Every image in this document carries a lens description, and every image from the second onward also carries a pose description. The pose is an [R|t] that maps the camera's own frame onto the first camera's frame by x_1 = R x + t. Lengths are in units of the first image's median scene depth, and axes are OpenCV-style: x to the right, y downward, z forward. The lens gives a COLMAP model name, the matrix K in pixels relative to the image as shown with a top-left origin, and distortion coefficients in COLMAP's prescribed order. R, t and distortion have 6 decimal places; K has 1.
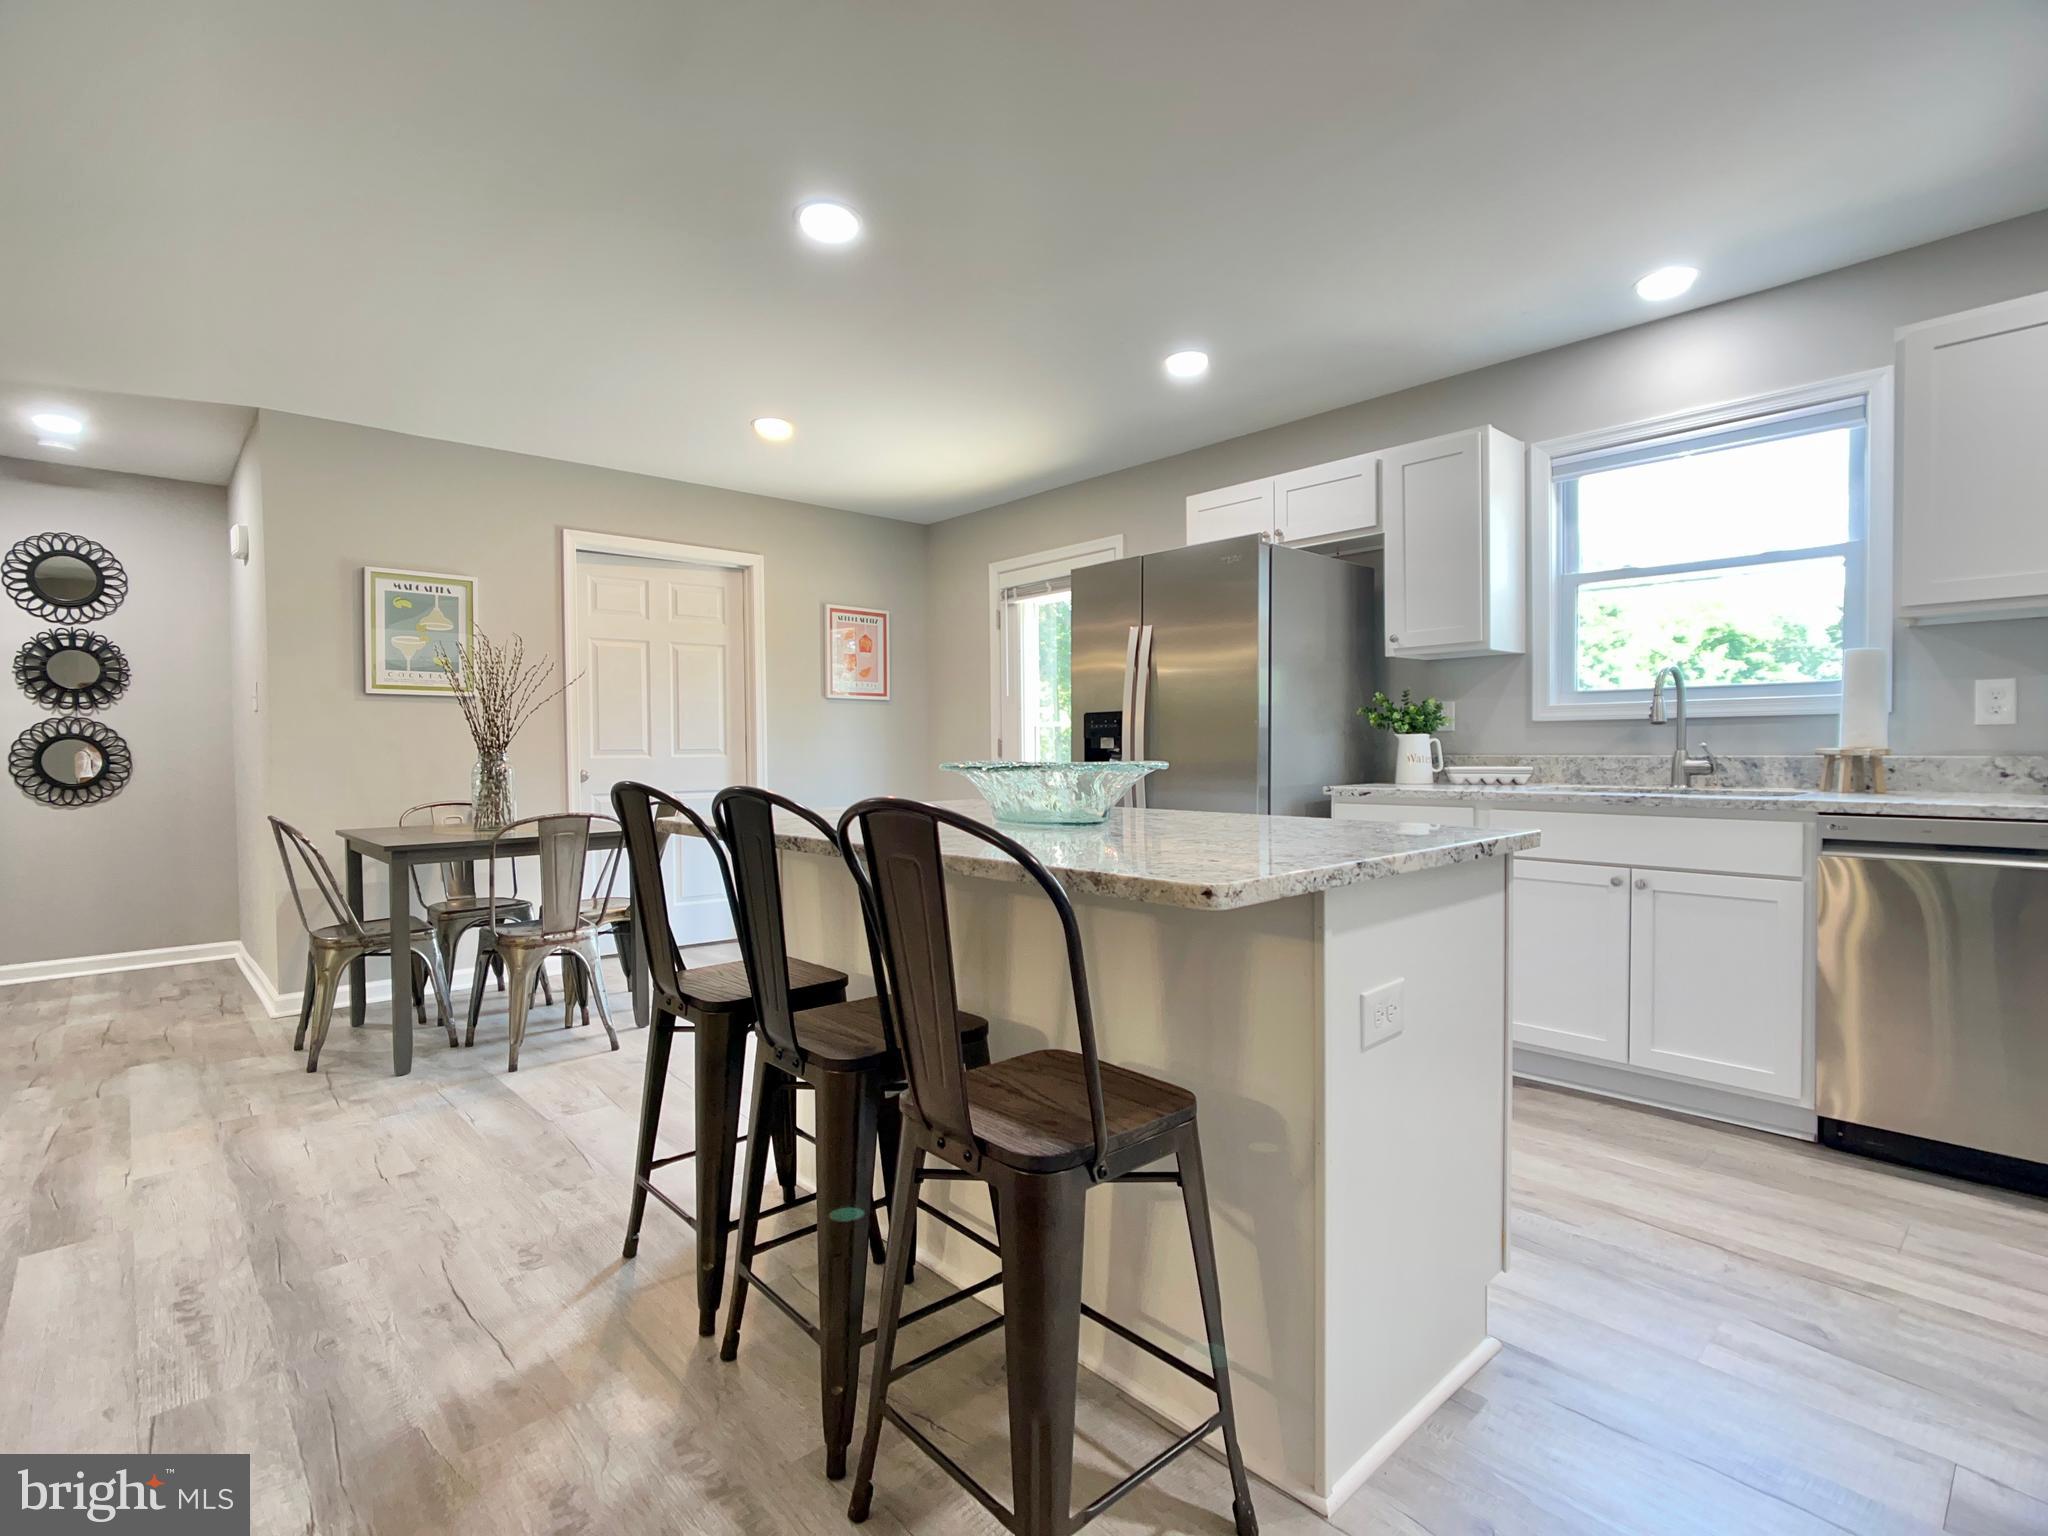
lens RADIAL K [[994.8, 0, 1024.0], [0, 994.8, 768.0], [0, 0, 1]] dist [-0.005241, -0.000486]
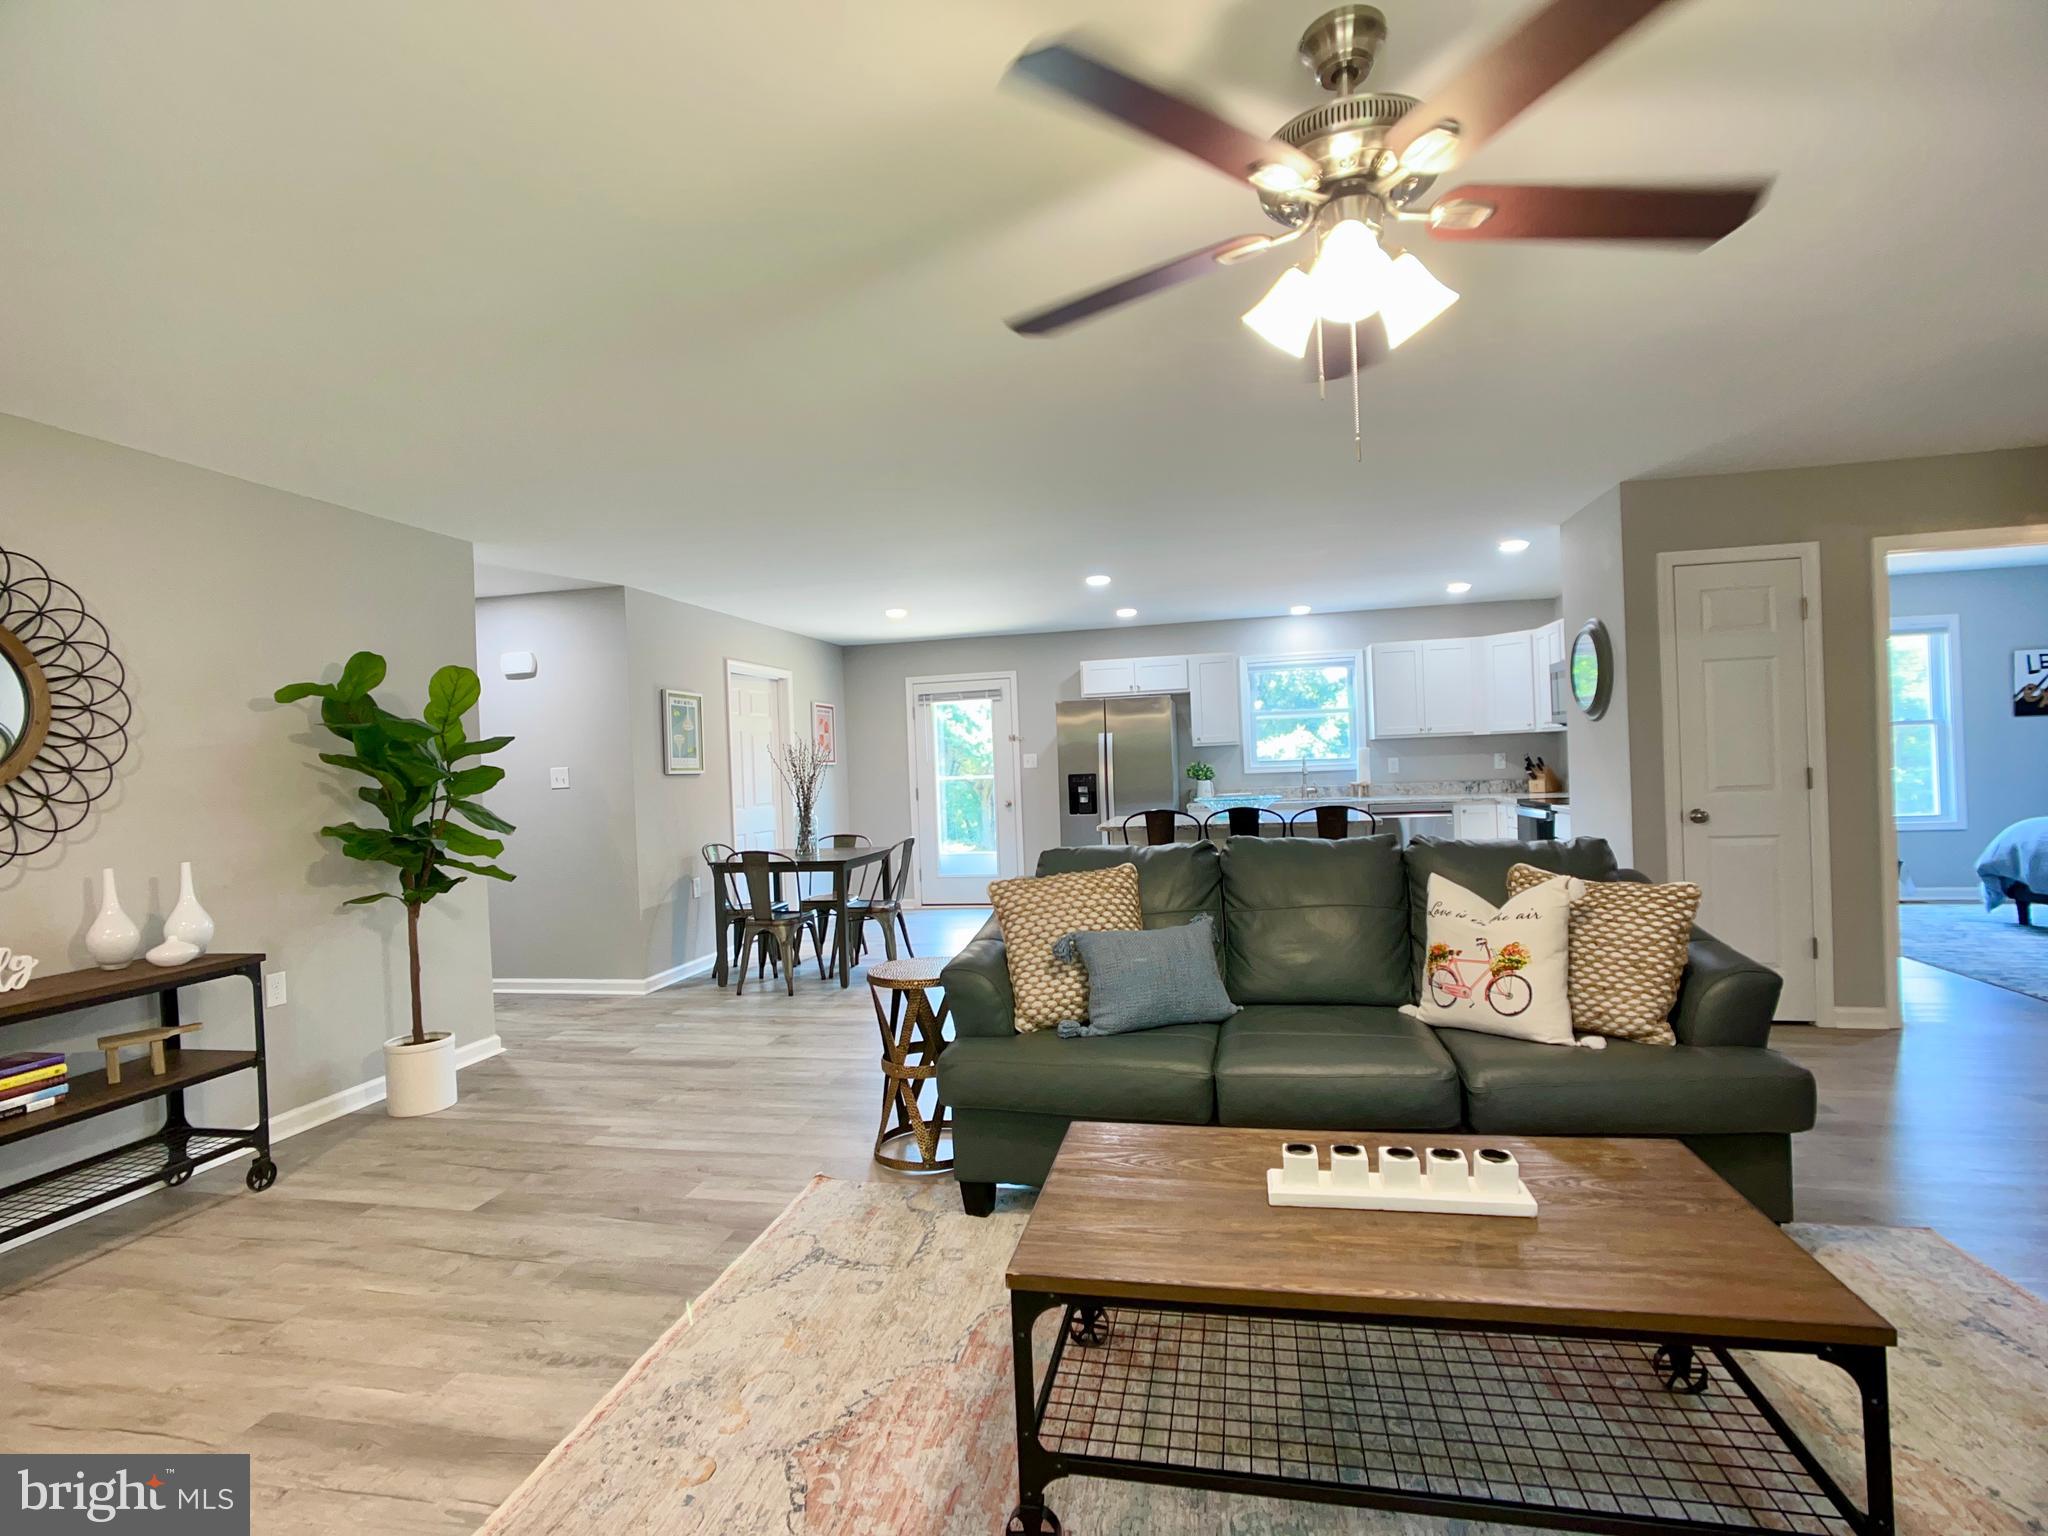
lens RADIAL K [[994.8, 0, 1024.0], [0, 994.8, 768.0], [0, 0, 1]] dist [-0.005241, -0.000486]
pose [[0.814987, -0.023742, 0.578992, -1.204933], [0.044605, 0.998766, -0.021831, -0.029843], [-0.577760, 0.043618, 0.815041, -0.585093]]
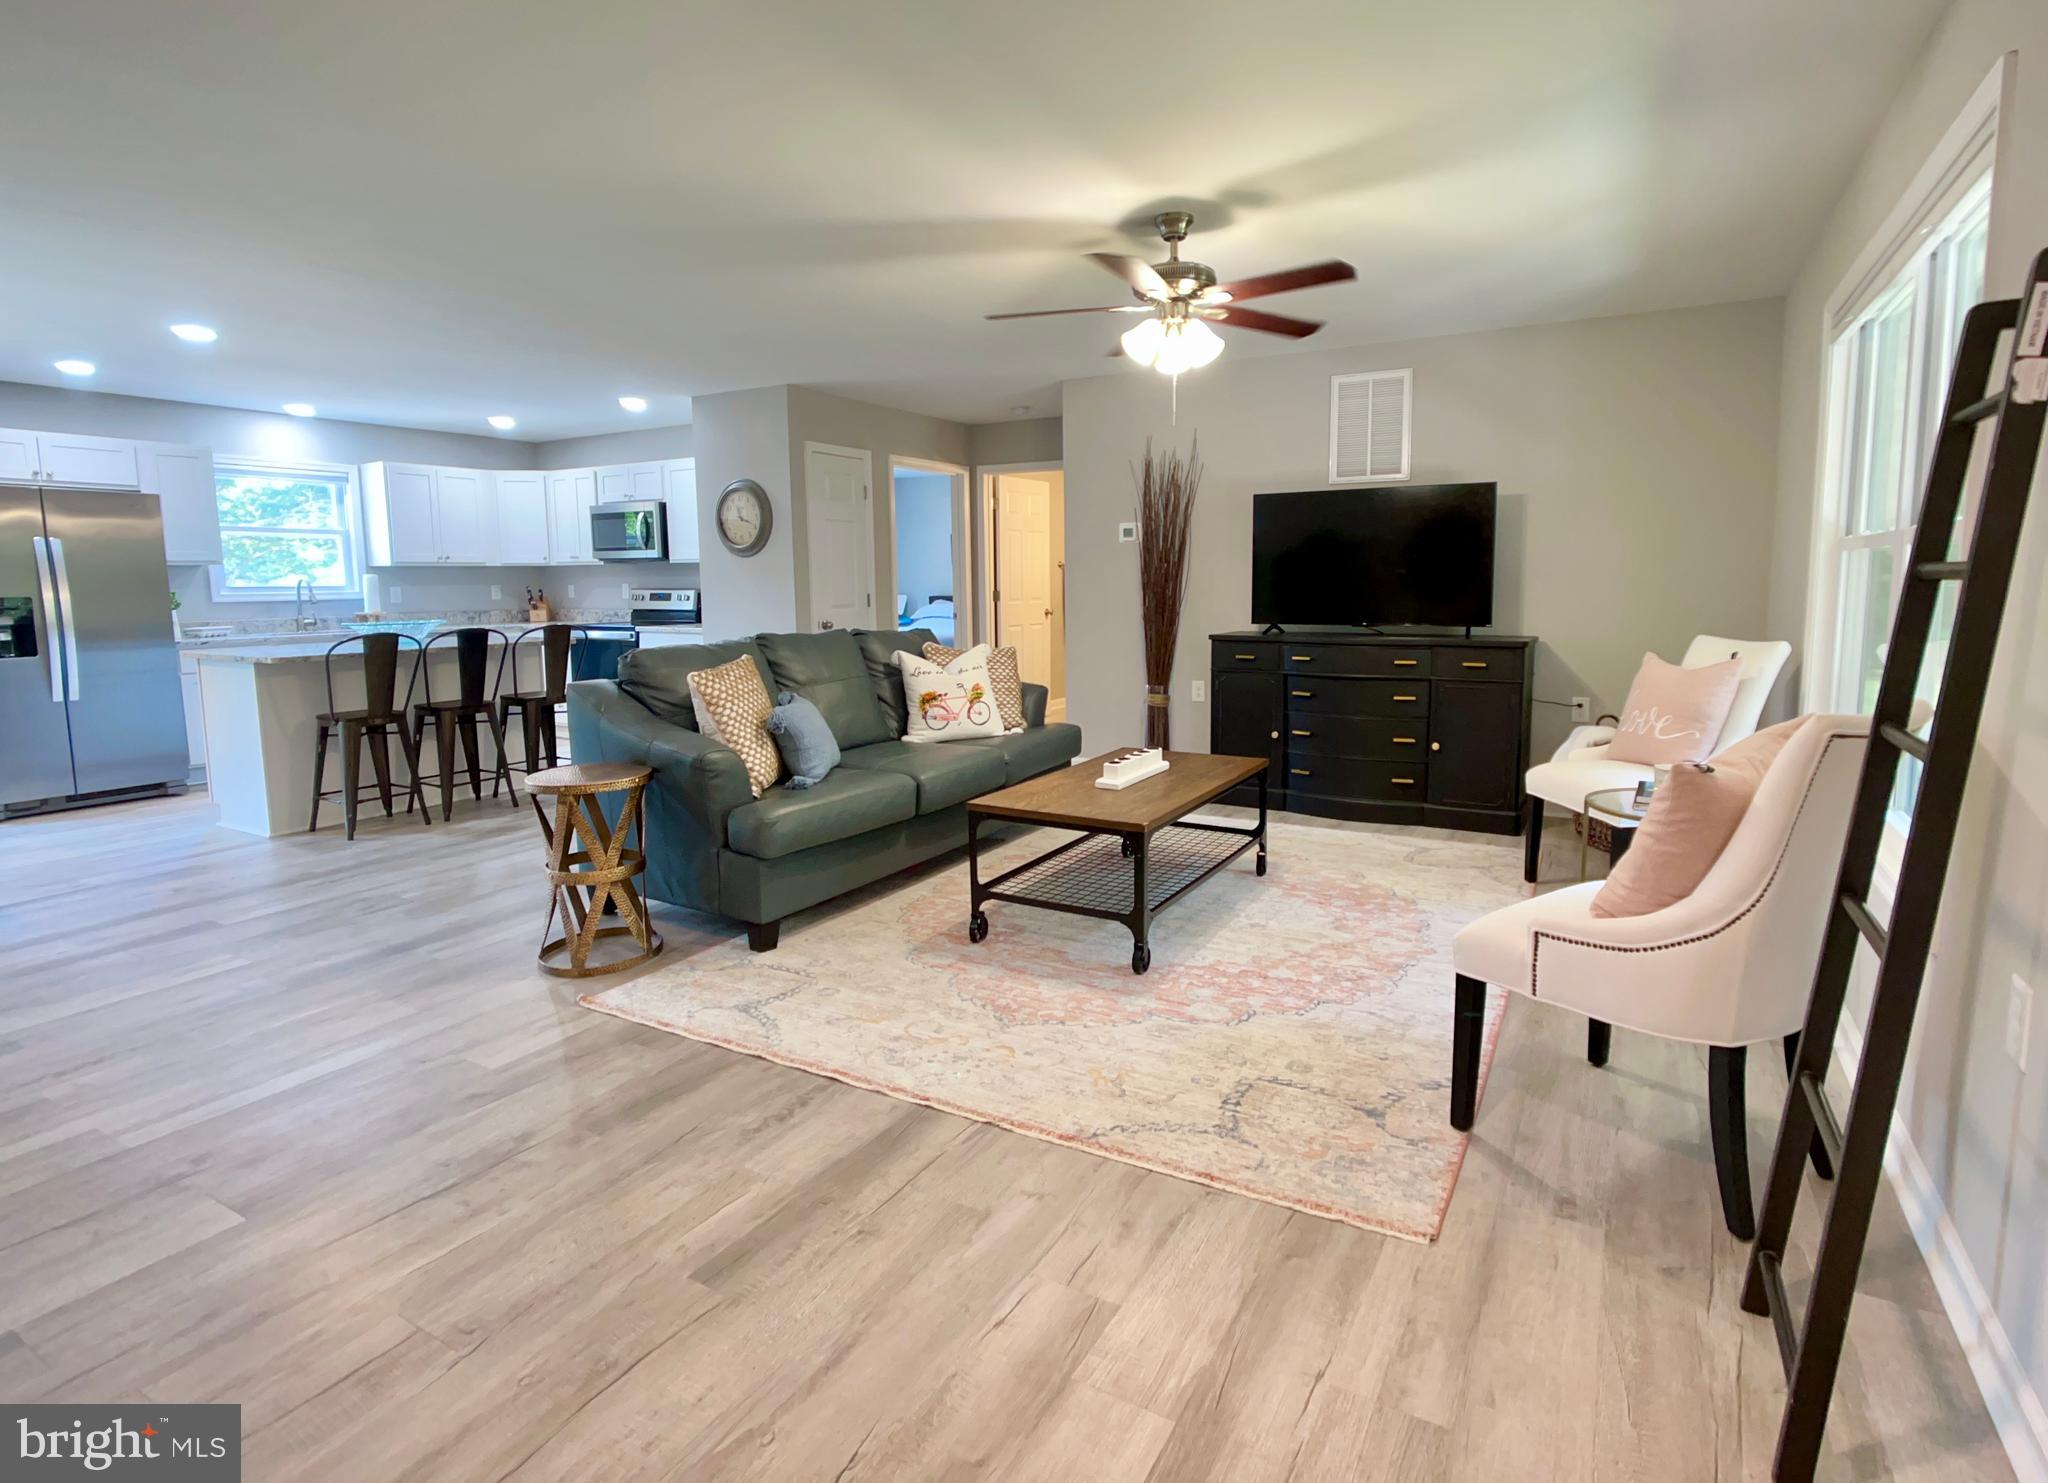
lens RADIAL K [[1062.1, 0, 1022.8], [0, 1062.1, 705.0], [0, 0, 1]] dist [0.000074, 0.000363]
pose [[-0.308100, -0.097469, 0.946348, -1.779404], [0.036124, 0.992822, 0.114017, -0.024360], [-0.950668, 0.069315, -0.302367, 0.161853]]
